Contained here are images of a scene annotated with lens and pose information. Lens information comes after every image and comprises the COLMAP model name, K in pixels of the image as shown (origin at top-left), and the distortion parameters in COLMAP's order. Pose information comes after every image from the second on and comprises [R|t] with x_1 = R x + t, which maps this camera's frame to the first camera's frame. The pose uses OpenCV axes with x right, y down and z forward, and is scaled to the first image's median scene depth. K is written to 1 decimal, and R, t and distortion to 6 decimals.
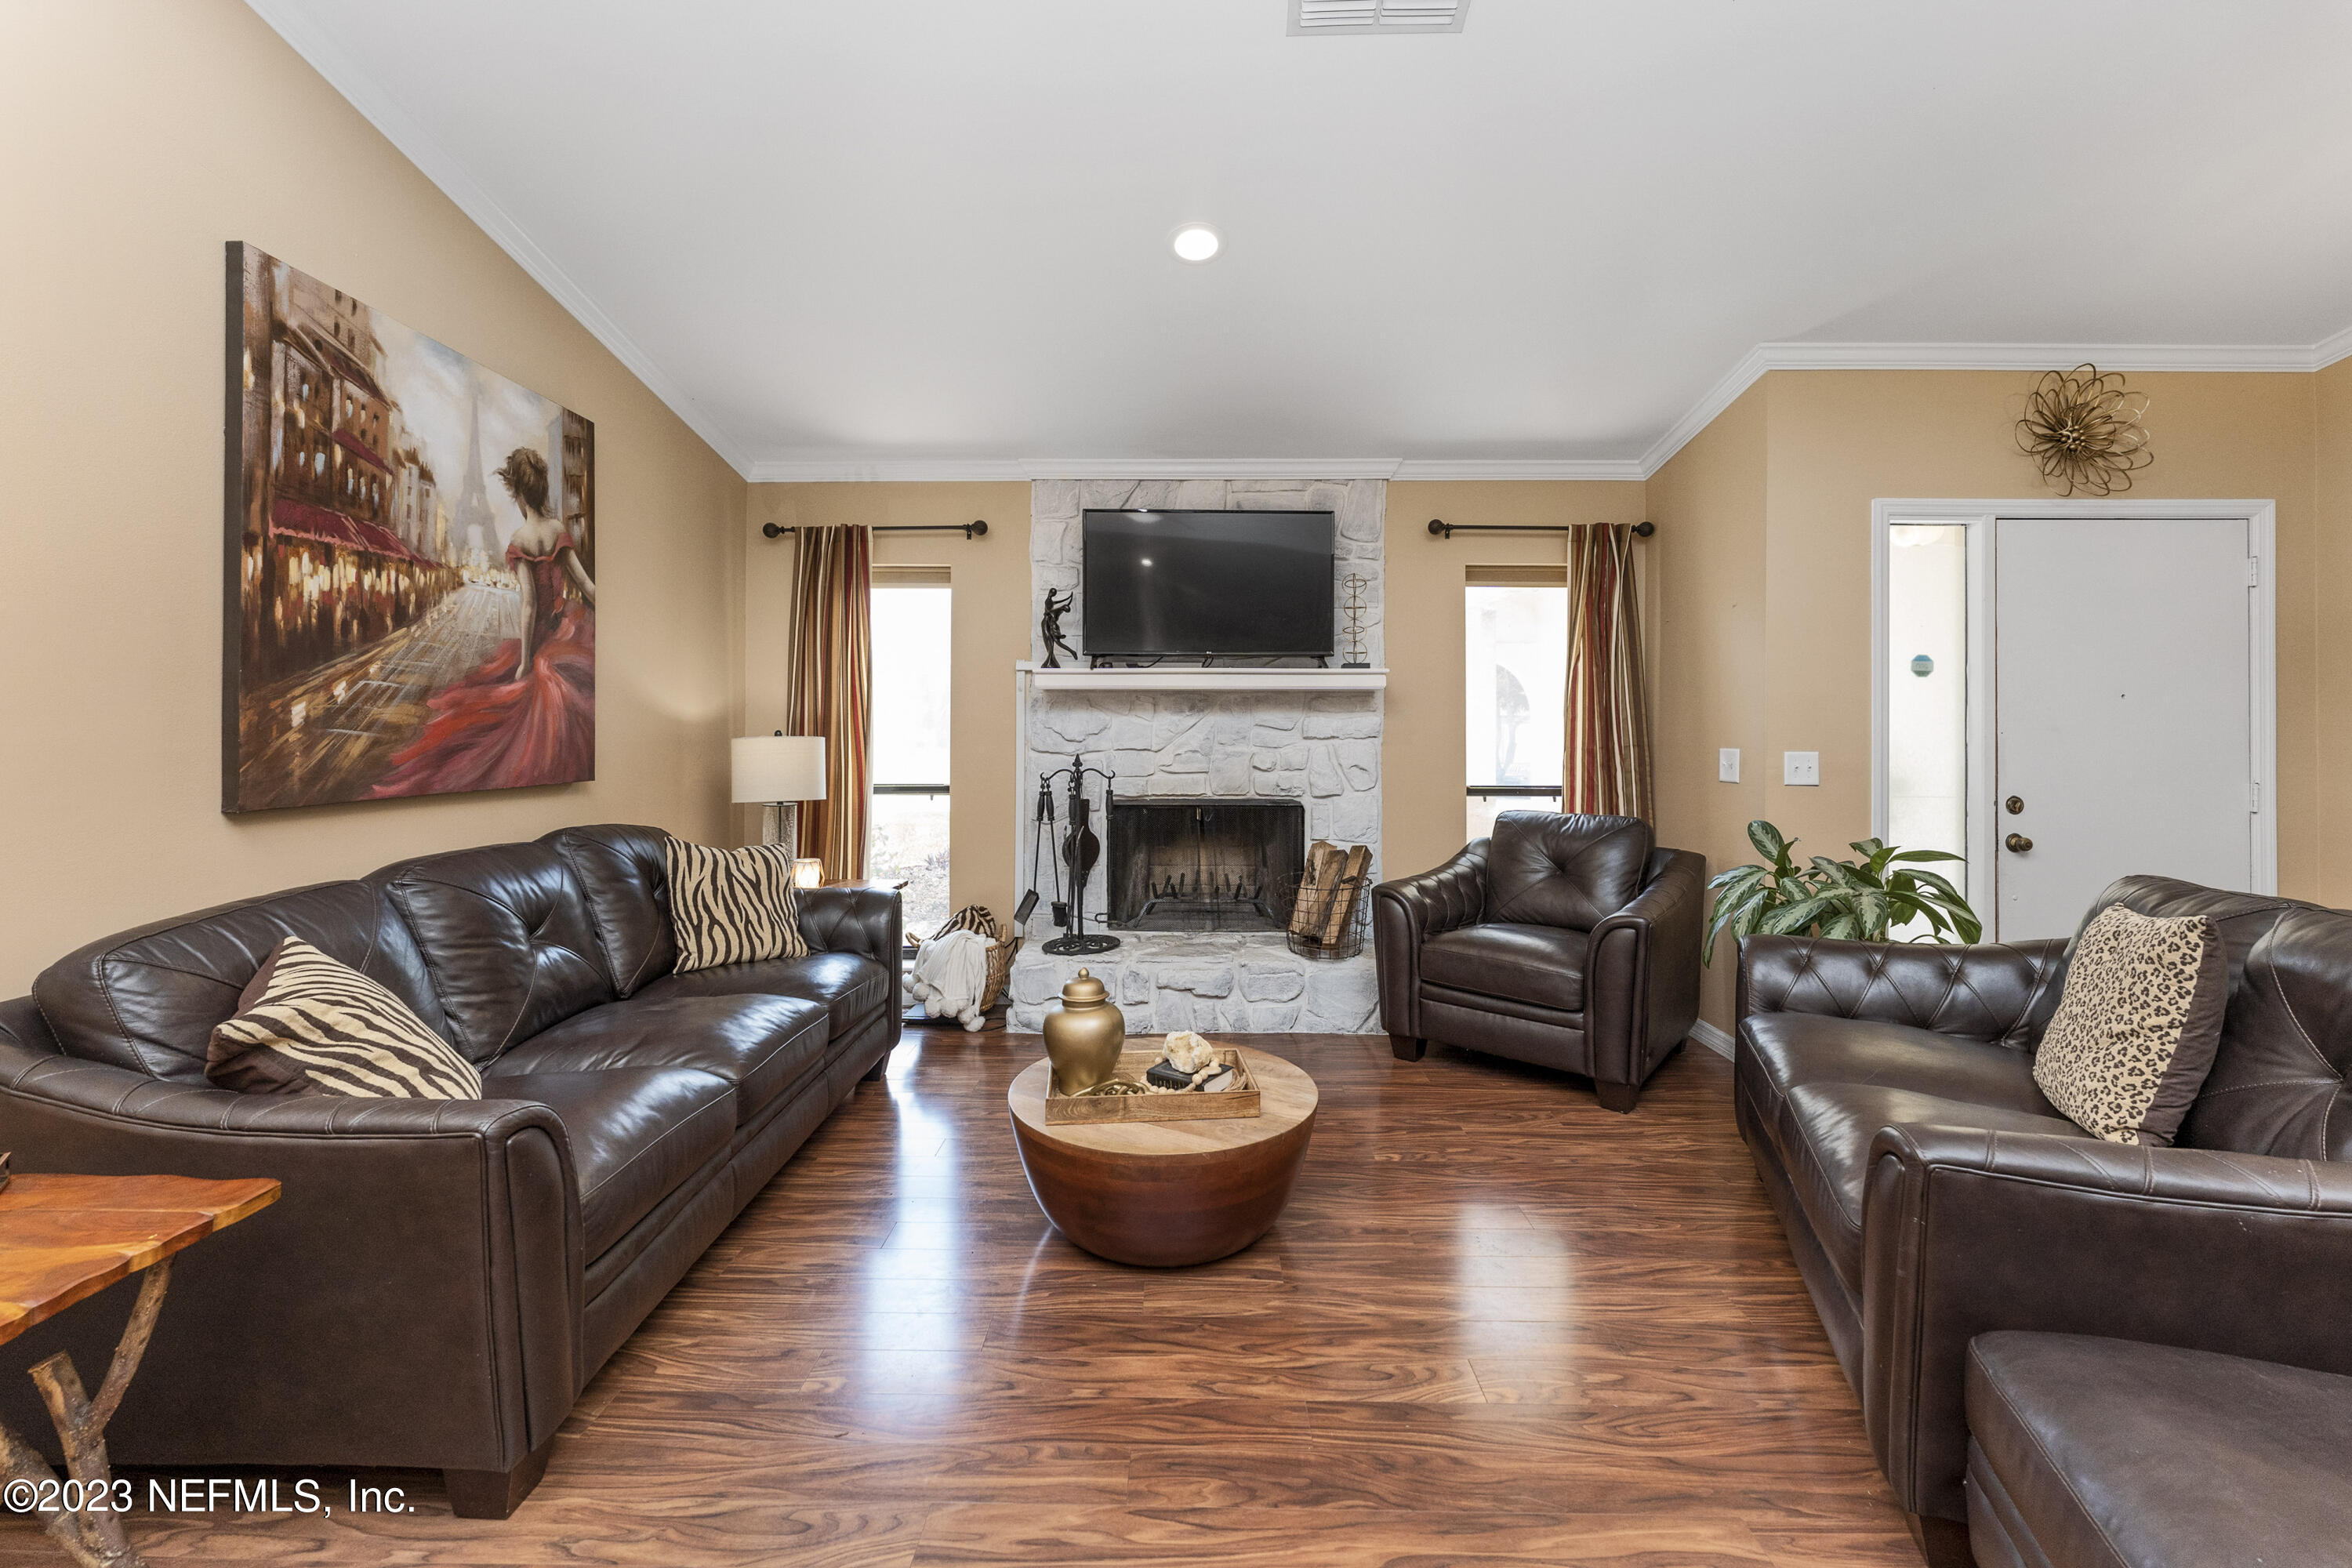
lens RADIAL K [[949.8, 0, 1163.9], [0, 949.8, 730.8], [0, 0, 1]] dist [-0.001918, -0.000147]
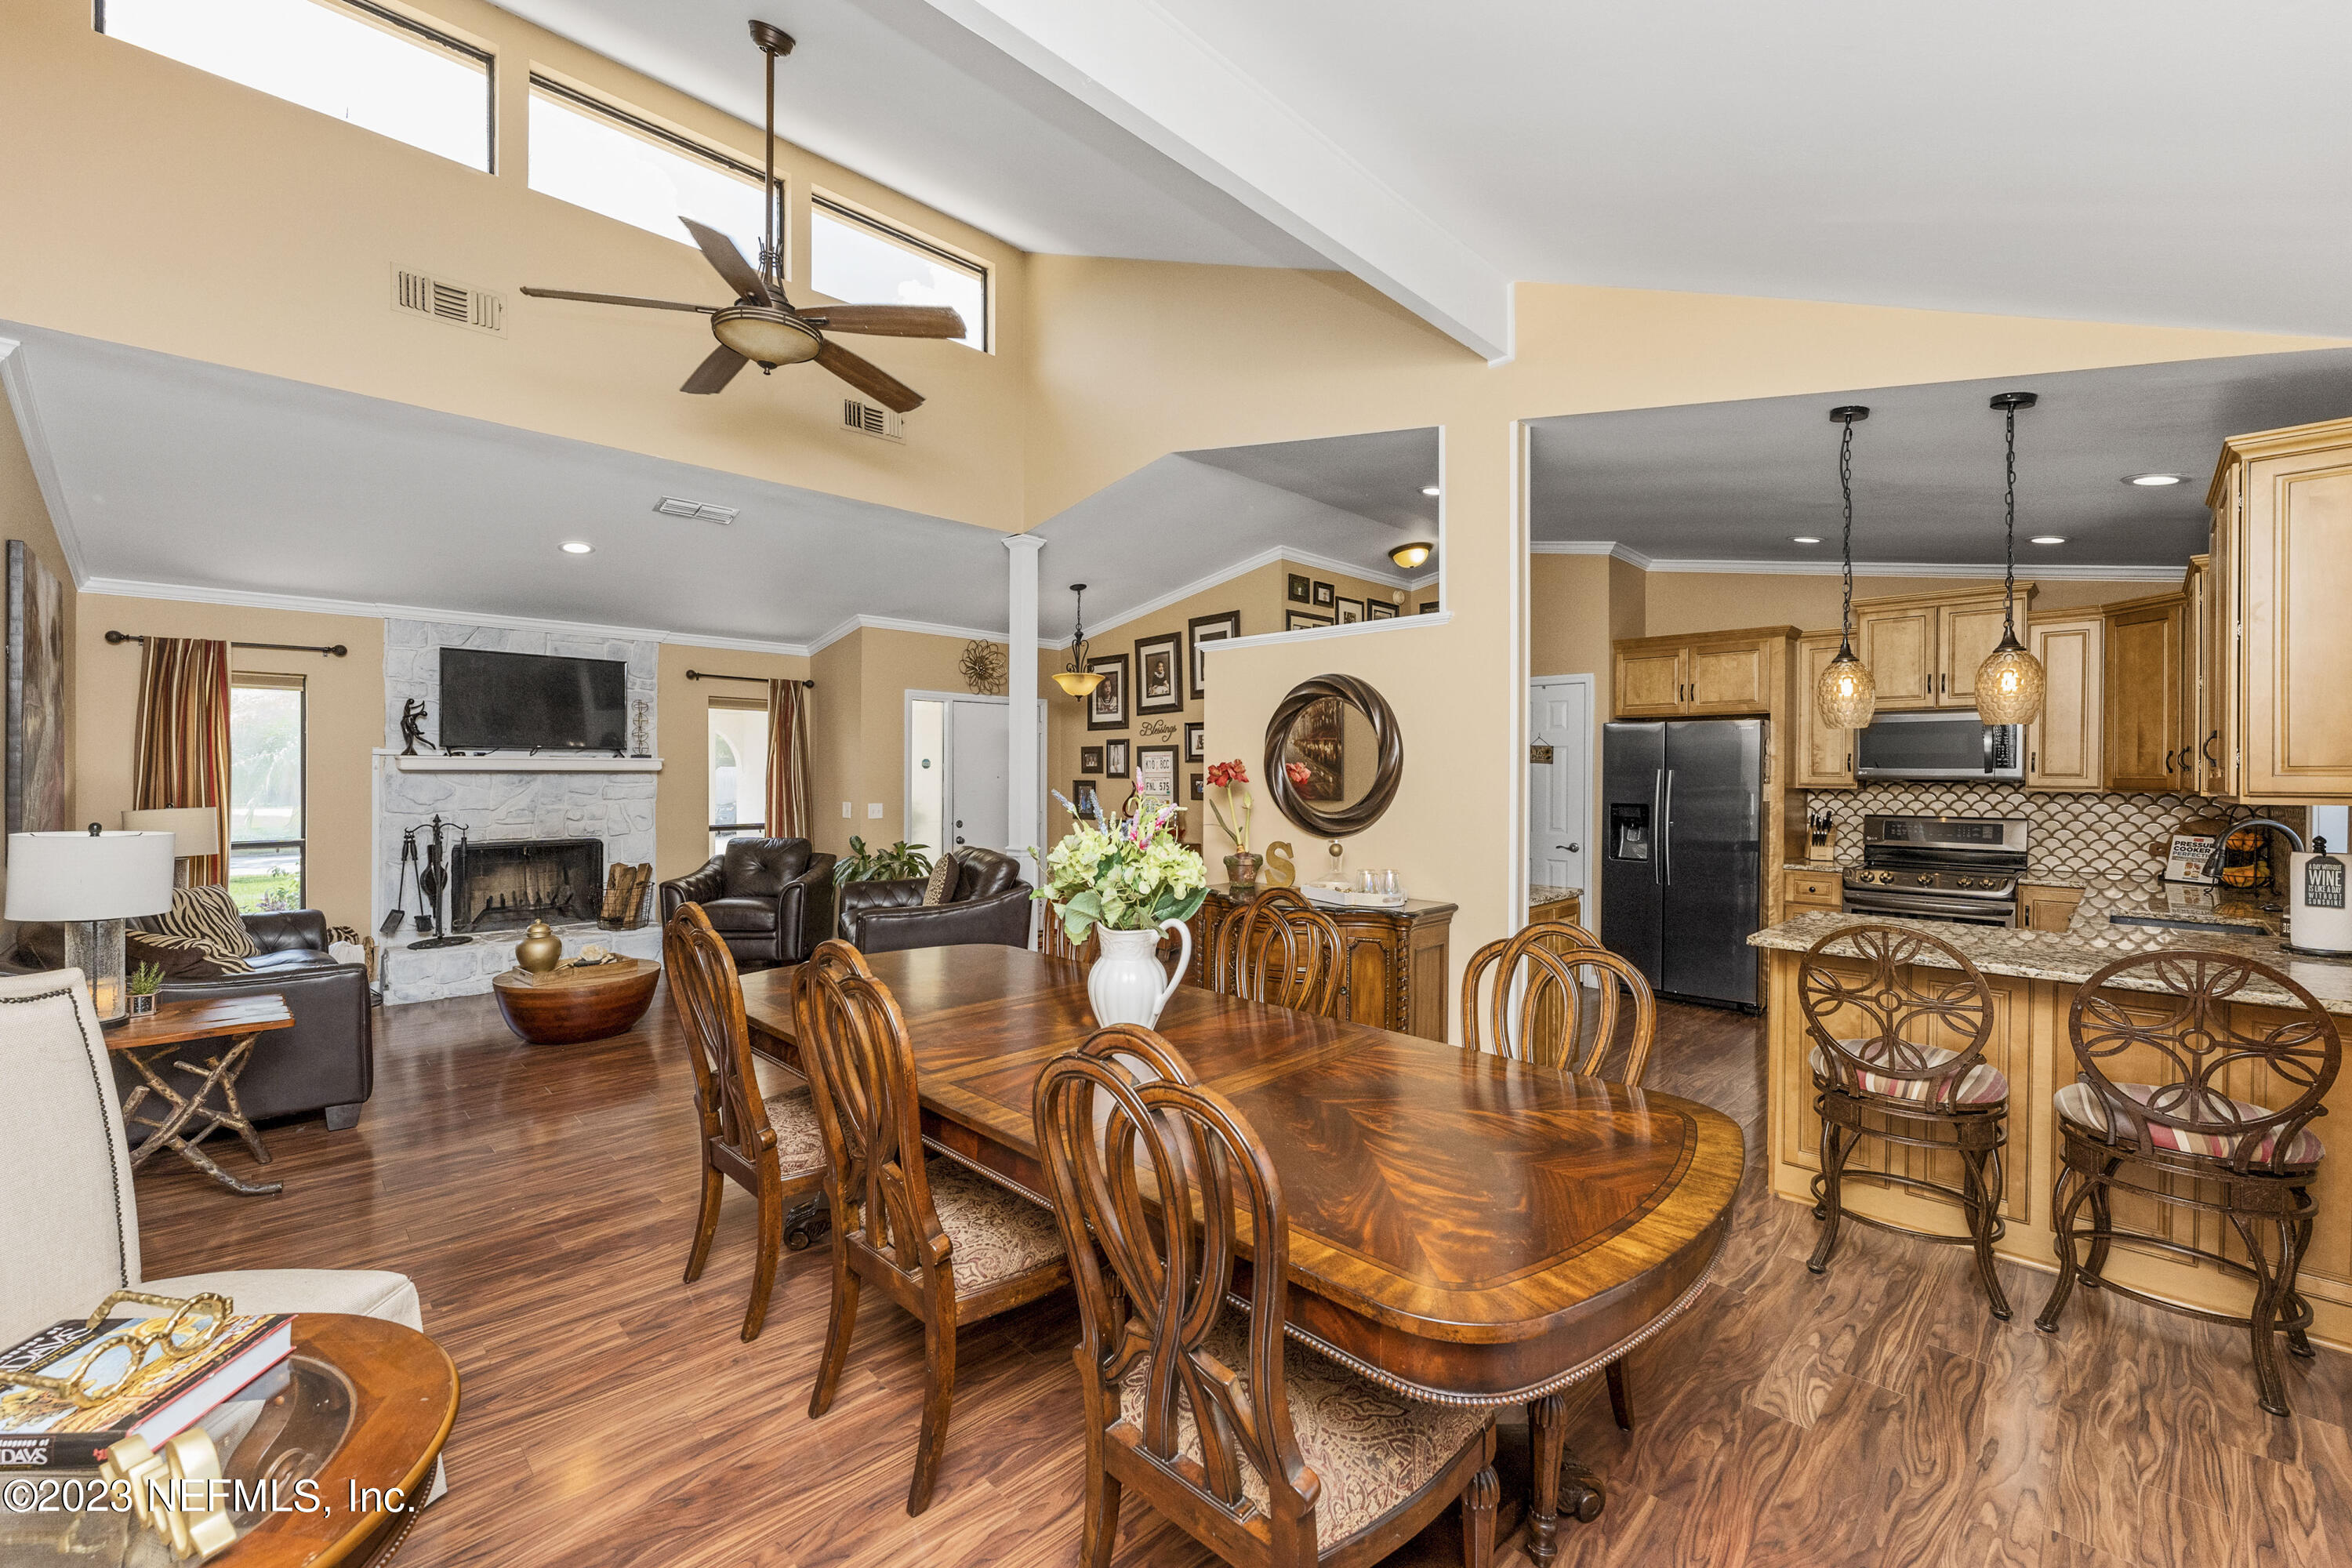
lens RADIAL K [[949.8, 0, 1163.7], [0, 949.8, 773.4], [0, 0, 1]] dist [-0.001918, -0.000147]
pose [[0.697252, -0.000179, 0.716826, -0.352930], [-0.003763, 0.999985, 0.003911, -0.047876], [-0.716816, -0.005424, 0.697241, -0.818490]]
